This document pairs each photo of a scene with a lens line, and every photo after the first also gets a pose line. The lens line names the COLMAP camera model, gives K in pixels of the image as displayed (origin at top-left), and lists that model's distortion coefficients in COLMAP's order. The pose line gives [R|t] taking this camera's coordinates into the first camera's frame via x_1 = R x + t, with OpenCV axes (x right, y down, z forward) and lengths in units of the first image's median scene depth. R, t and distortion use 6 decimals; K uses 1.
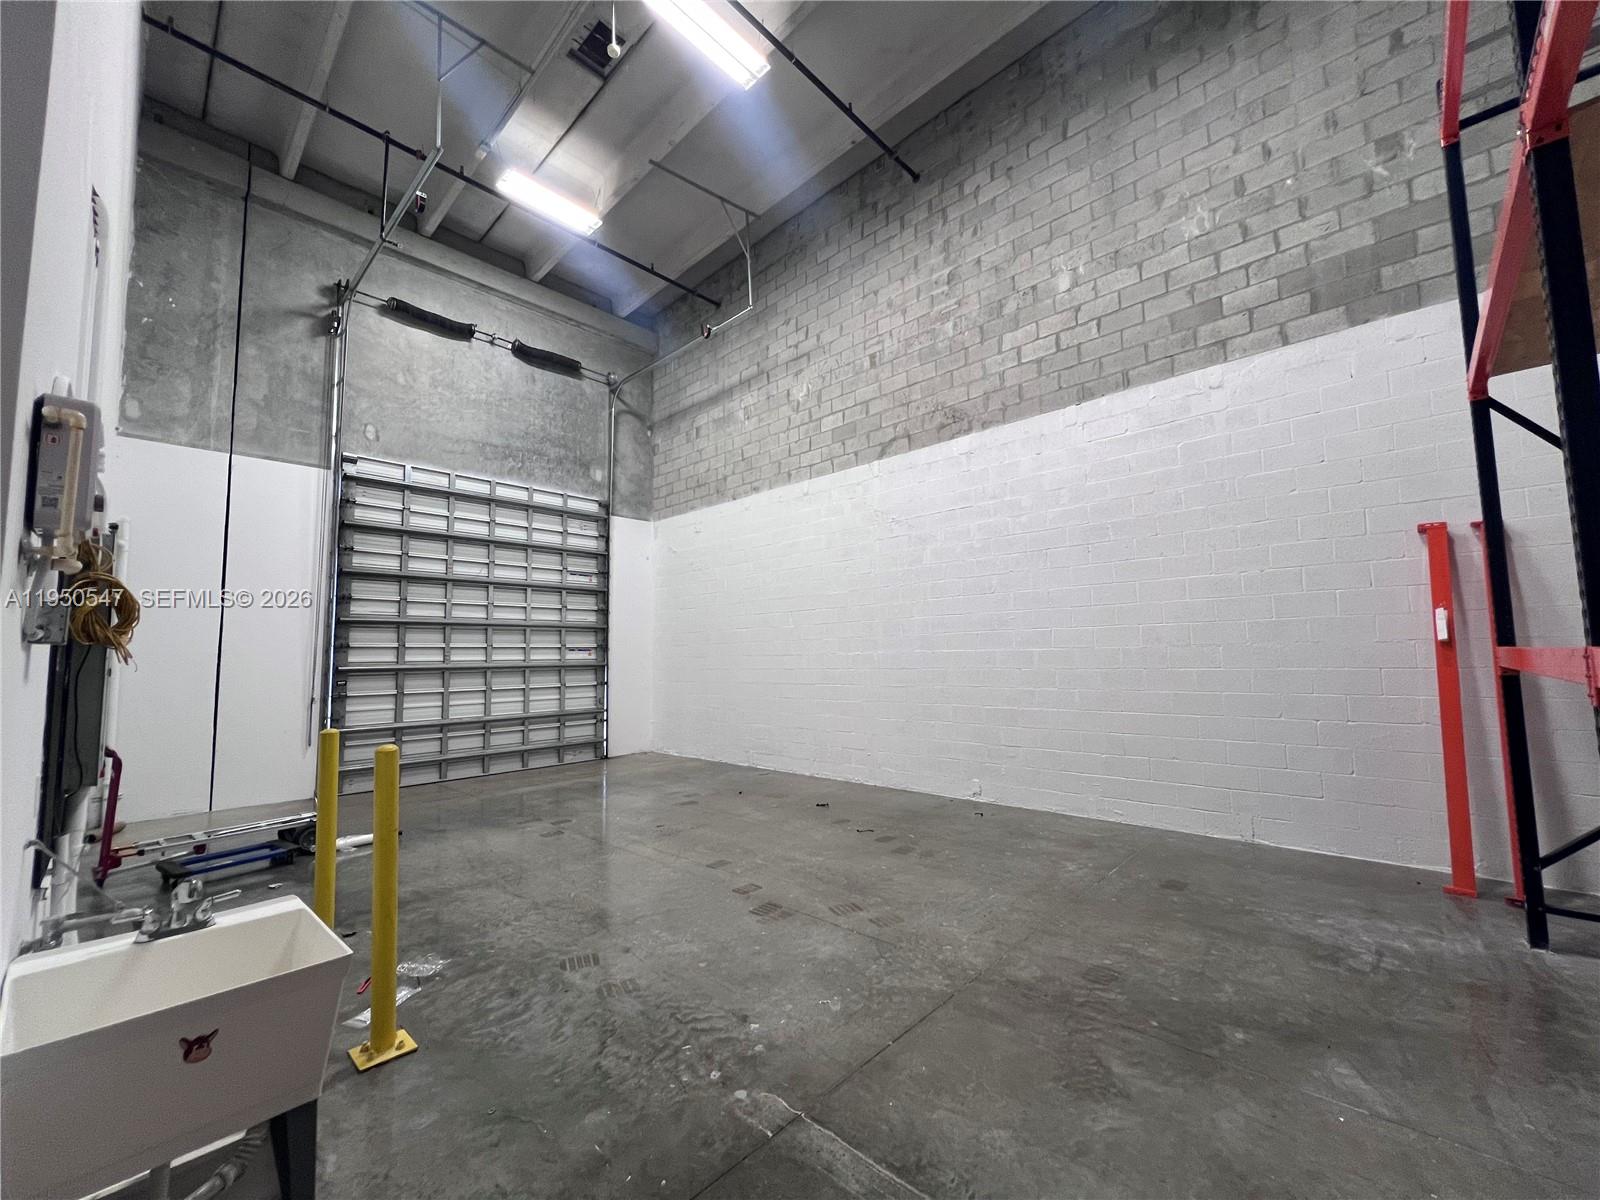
lens RADIAL K [[642.2, 0, 800.0], [0, 642.2, 600.0], [0, 0, 1]] dist [0.000311, 0.000001]
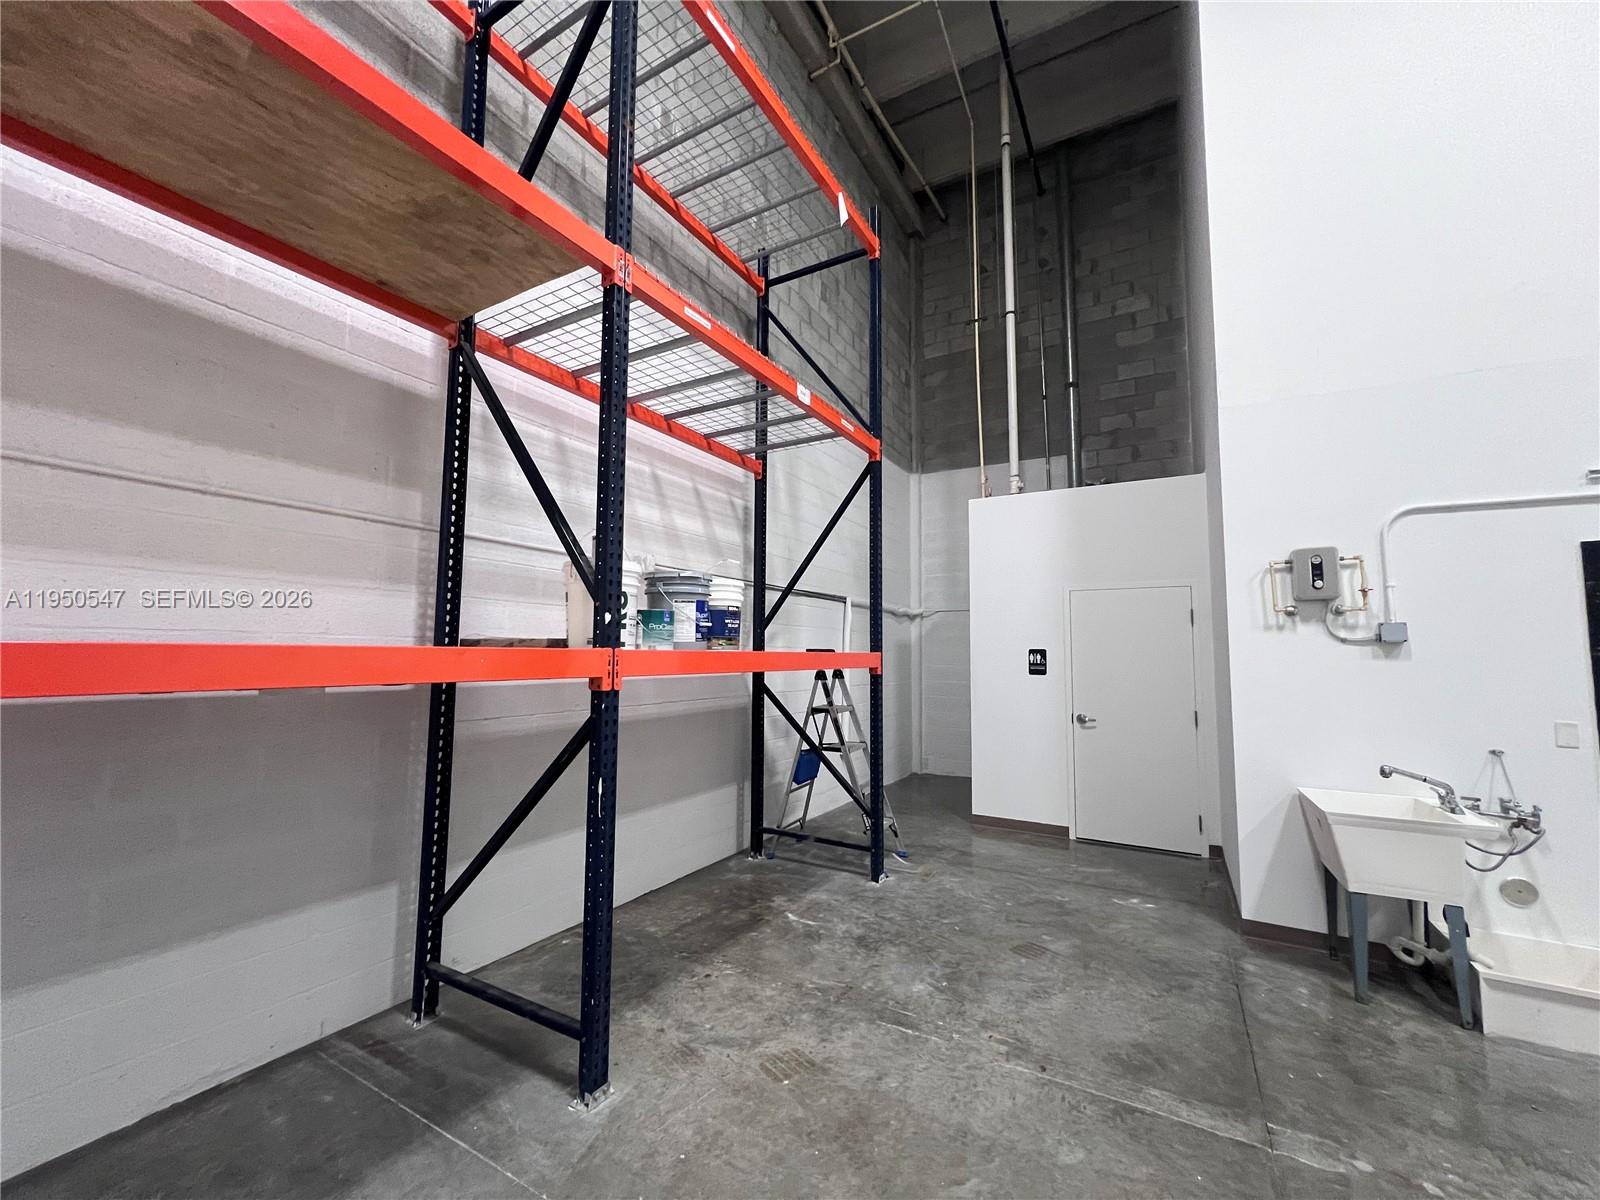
lens RADIAL K [[642.2, 0, 800.0], [0, 642.2, 600.0], [0, 0, 1]] dist [0.000311, 0.000001]
pose [[-0.972738, -0.008128, -0.231766, 0.221572], [0.030339, 0.986336, -0.161926, 0.039521], [0.229916, -0.164543, -0.959200, 0.469791]]
